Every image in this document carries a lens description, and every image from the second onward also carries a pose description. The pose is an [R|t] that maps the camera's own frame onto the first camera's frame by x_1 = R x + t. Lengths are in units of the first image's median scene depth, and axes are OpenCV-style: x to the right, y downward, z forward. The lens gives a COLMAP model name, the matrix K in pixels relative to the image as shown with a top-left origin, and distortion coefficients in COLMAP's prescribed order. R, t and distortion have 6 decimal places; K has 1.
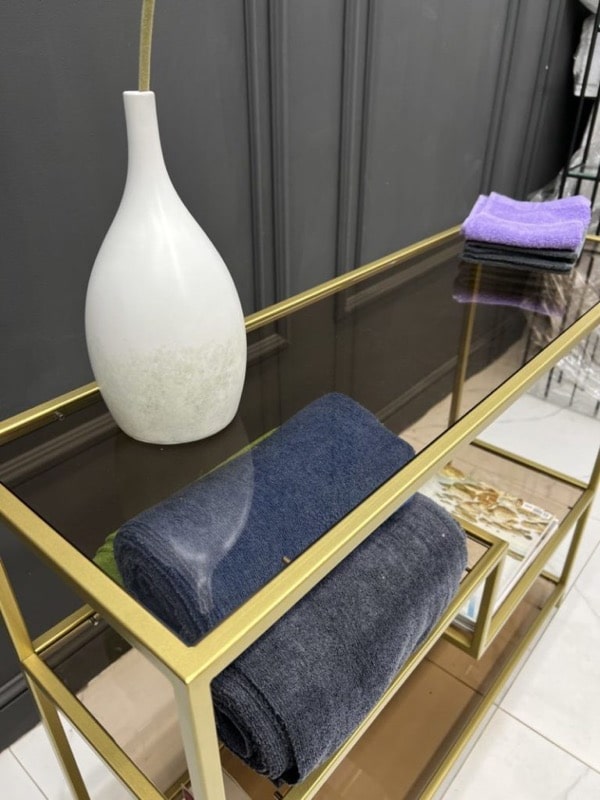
lens RADIAL K [[609.9, 0, 301.7], [0, 609.9, 398.3], [0, 0, 1]] dist [0.027700, -0.036146]
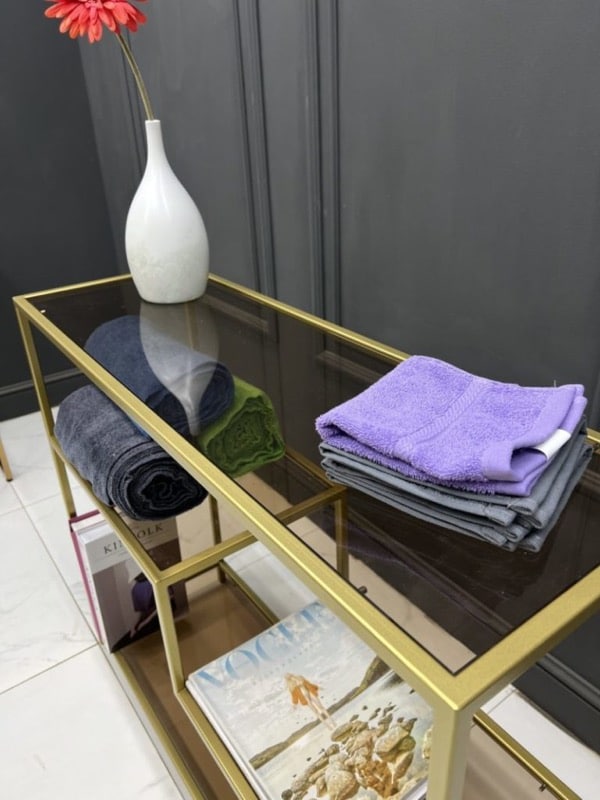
lens RADIAL K [[609.9, 0, 301.7], [0, 609.9, 398.3], [0, 0, 1]] dist [0.027700, -0.036146]
pose [[-0.222519, 0.453004, -0.863292, 0.904158], [-0.469287, 0.726388, 0.502126, -0.537405], [0.854550, 0.516864, 0.050954, 0.887866]]
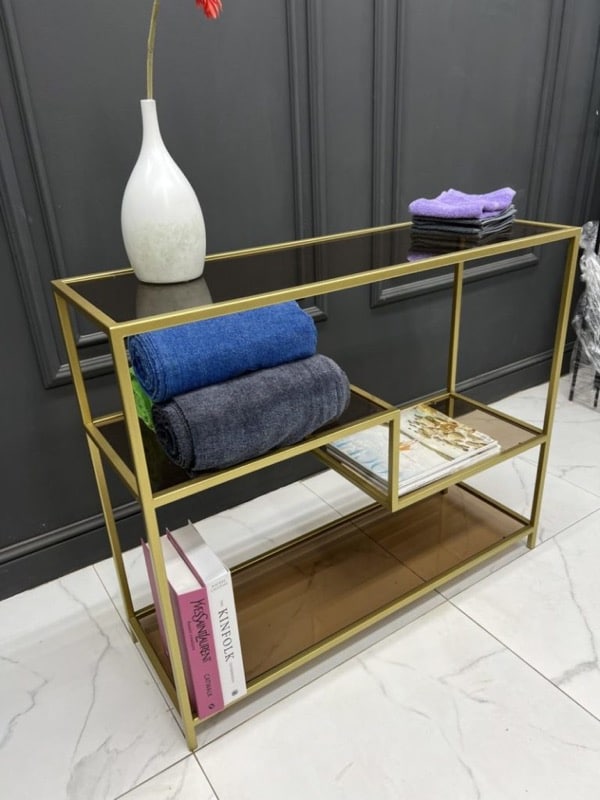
lens RADIAL K [[598.5, 0, 298.8], [0, 598.5, 403.4], [0, 0, 1]] dist [0.039235, -0.052933]
pose [[0.961863, 0.080574, -0.261394, 0.421703], [-0.104612, 0.991341, -0.079370, 0.317765], [0.252735, 0.103688, 0.961963, -0.374629]]
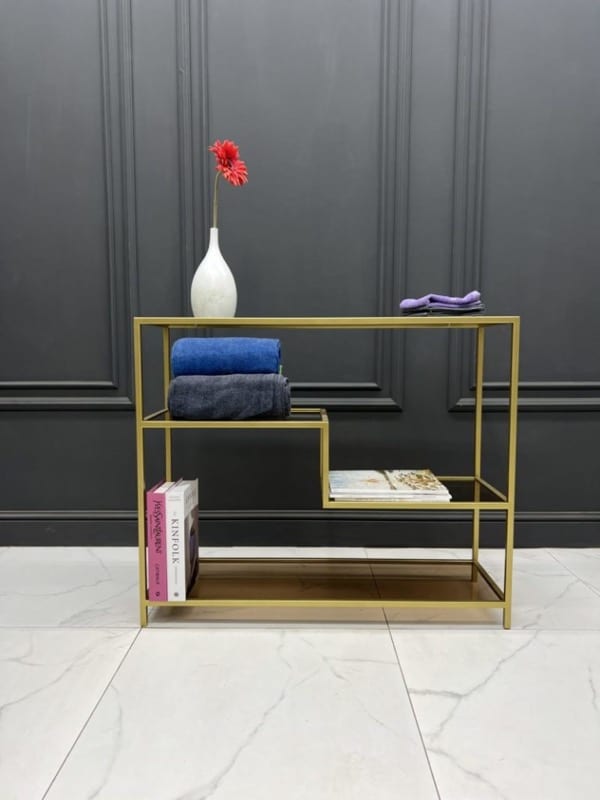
lens RADIAL K [[598.5, 0, 298.8], [0, 598.5, 403.4], [0, 0, 1]] dist [0.039235, -0.052933]
pose [[0.646162, 0.075838, -0.759423, 1.560748], [-0.397796, 0.882665, -0.250323, 0.631623], [0.651332, 0.463845, 0.600512, -0.237582]]
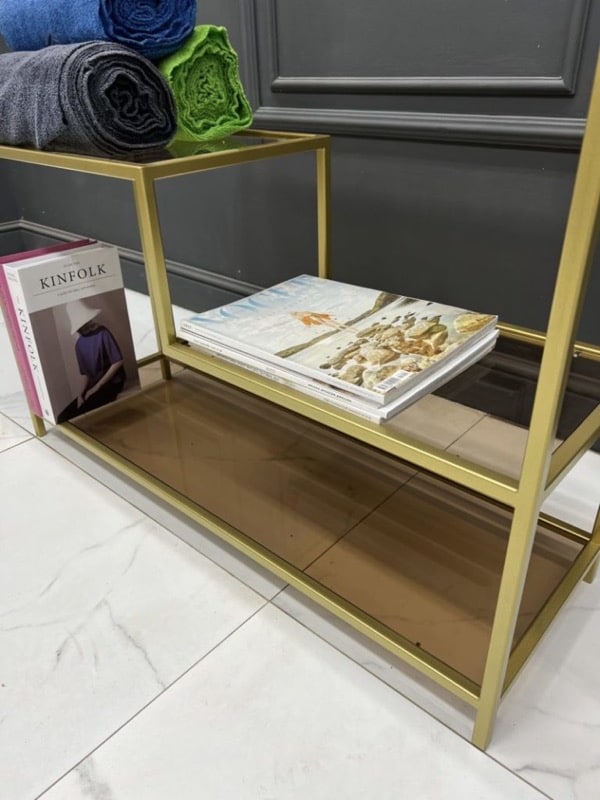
lens RADIAL K [[602.0, 0, 301.6], [0, 602.0, 399.6], [0, 0, 1]] dist [0.065481, -0.090392]
pose [[-0.014489, 0.494557, -0.869024, 1.086669], [-0.495238, 0.751475, 0.435918, -0.000249], [0.868636, 0.436690, 0.234035, 1.011551]]
